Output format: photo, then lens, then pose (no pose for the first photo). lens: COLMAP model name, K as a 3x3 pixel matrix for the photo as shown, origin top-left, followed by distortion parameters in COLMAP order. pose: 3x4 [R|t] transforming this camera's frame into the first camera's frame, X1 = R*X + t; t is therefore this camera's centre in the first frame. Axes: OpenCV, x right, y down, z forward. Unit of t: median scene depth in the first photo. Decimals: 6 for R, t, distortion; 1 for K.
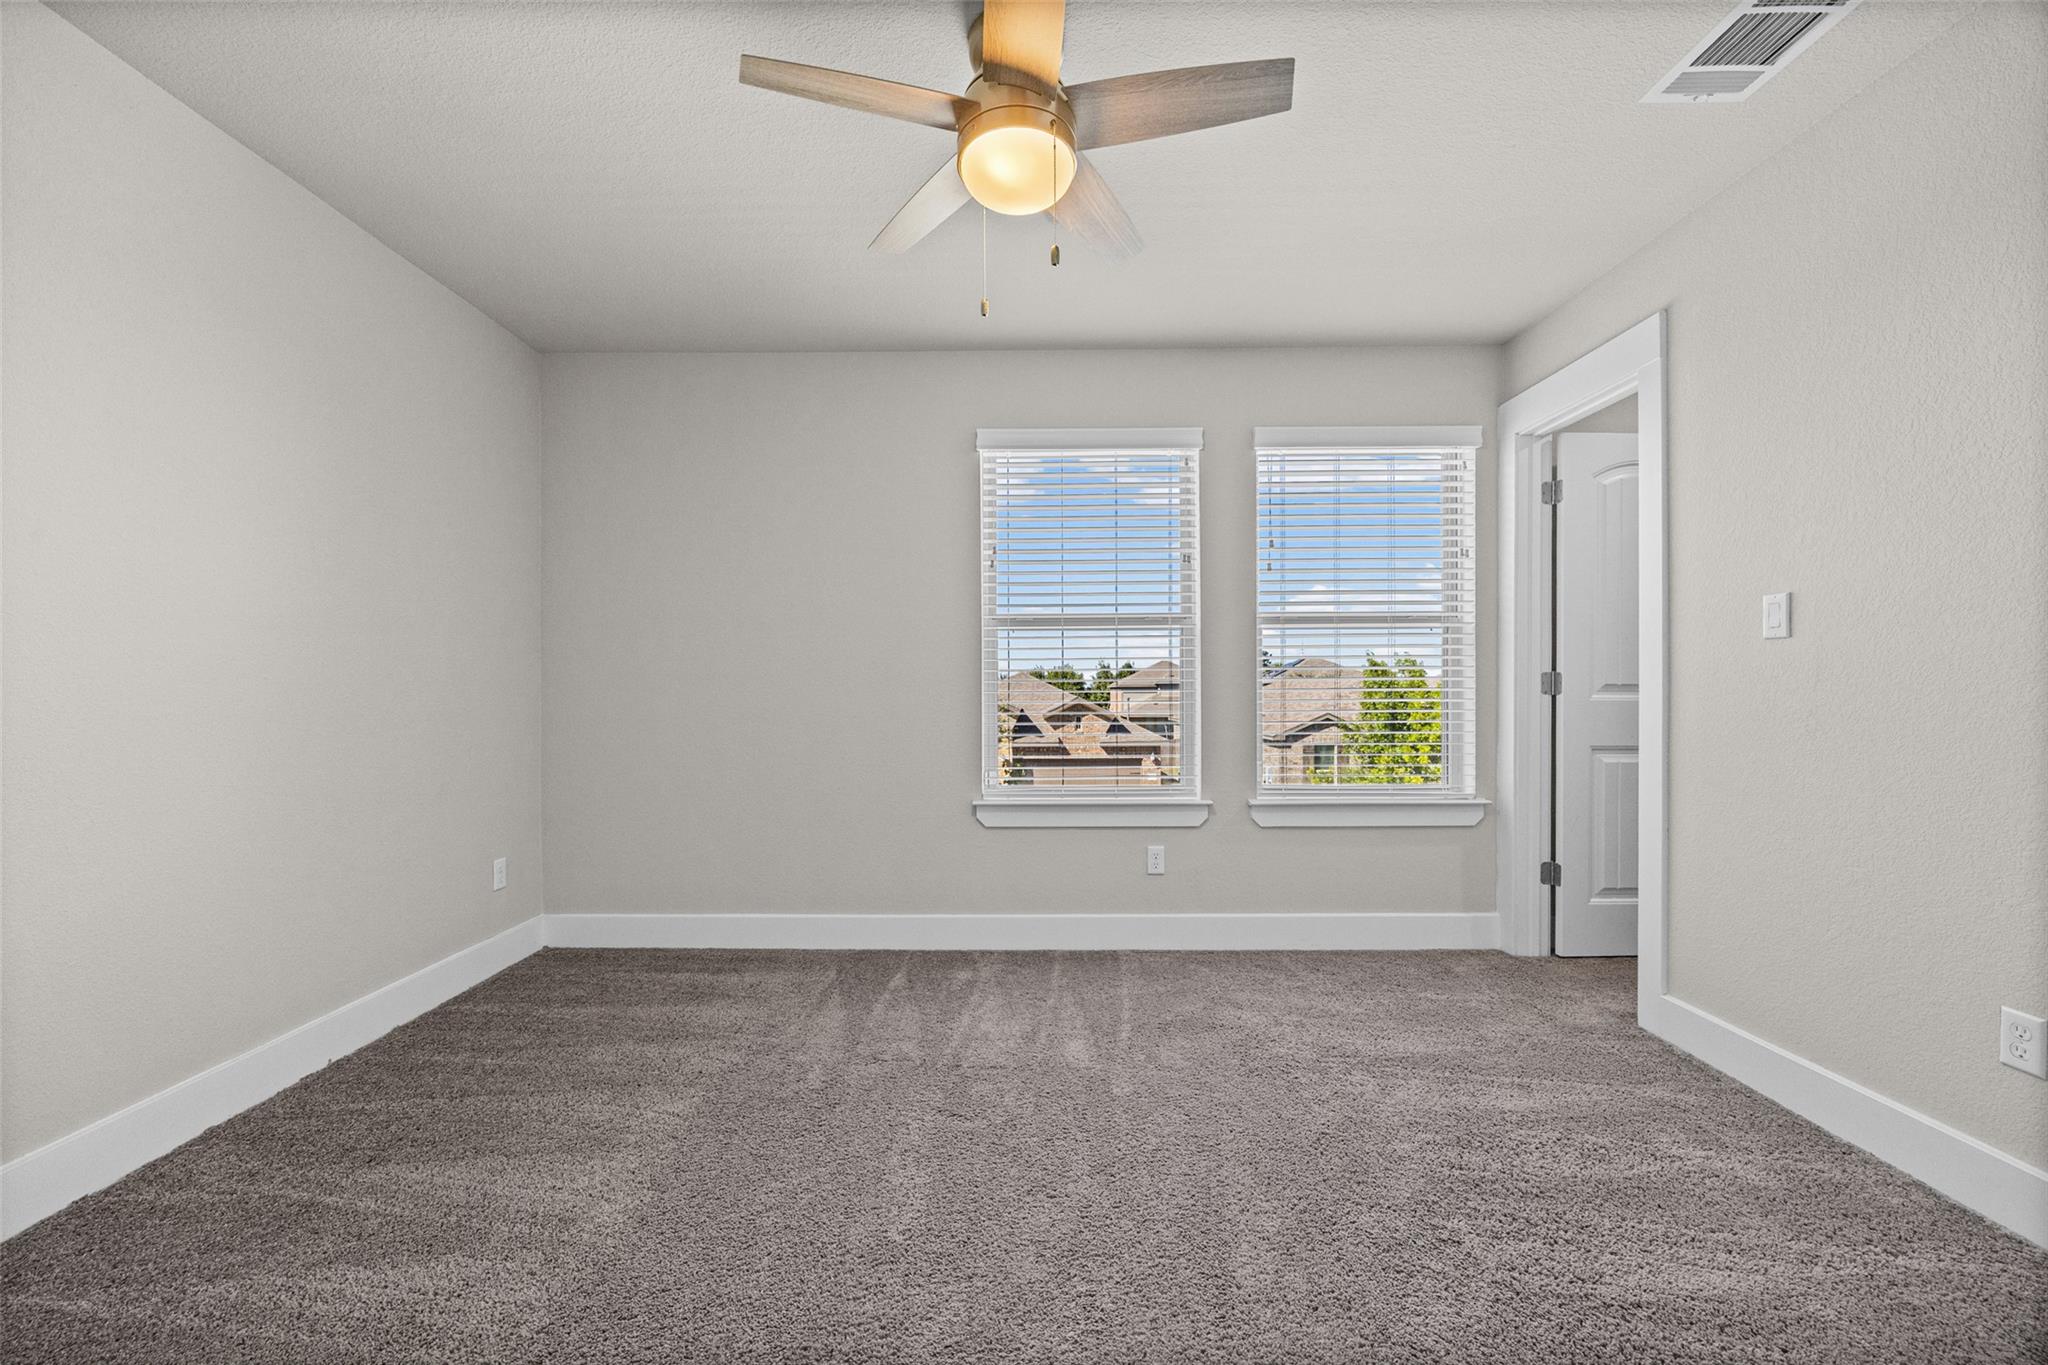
lens RADIAL K [[812.1, 0, 1024.0], [0, 812.1, 682.5], [0, 0, 1]] dist [0.001659, 0.000281]
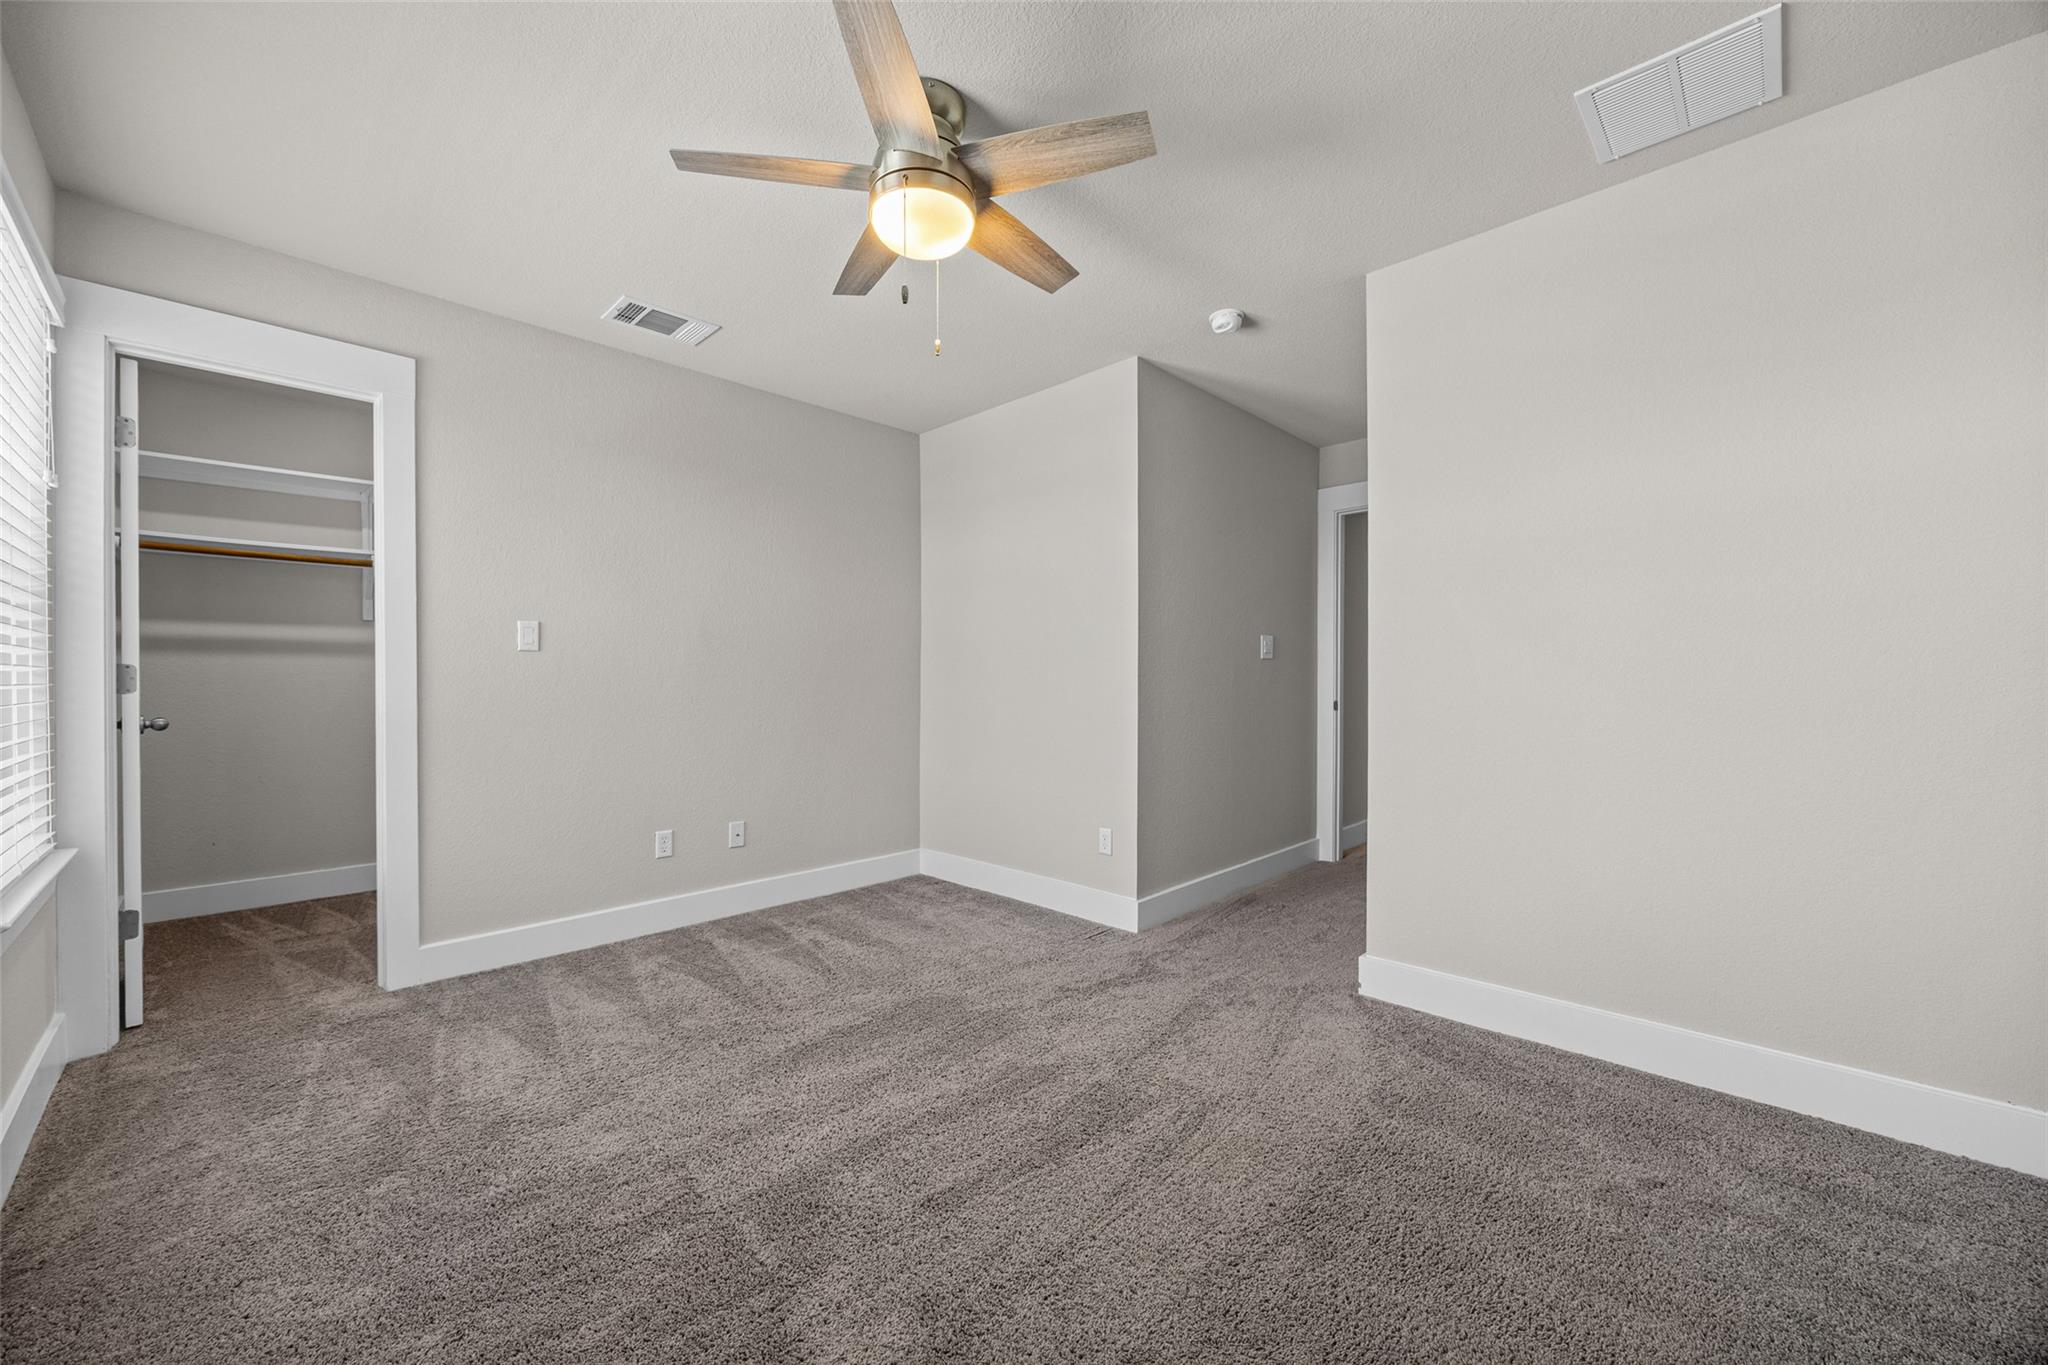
lens RADIAL K [[812.1, 0, 1024.0], [0, 812.1, 682.5], [0, 0, 1]] dist [0.001659, 0.000281]
pose [[-0.740421, -0.002953, 0.672137, -0.653418], [-0.007815, 0.999961, -0.004216, 0.002227], [-0.672098, -0.008375, -0.740415, 1.313362]]
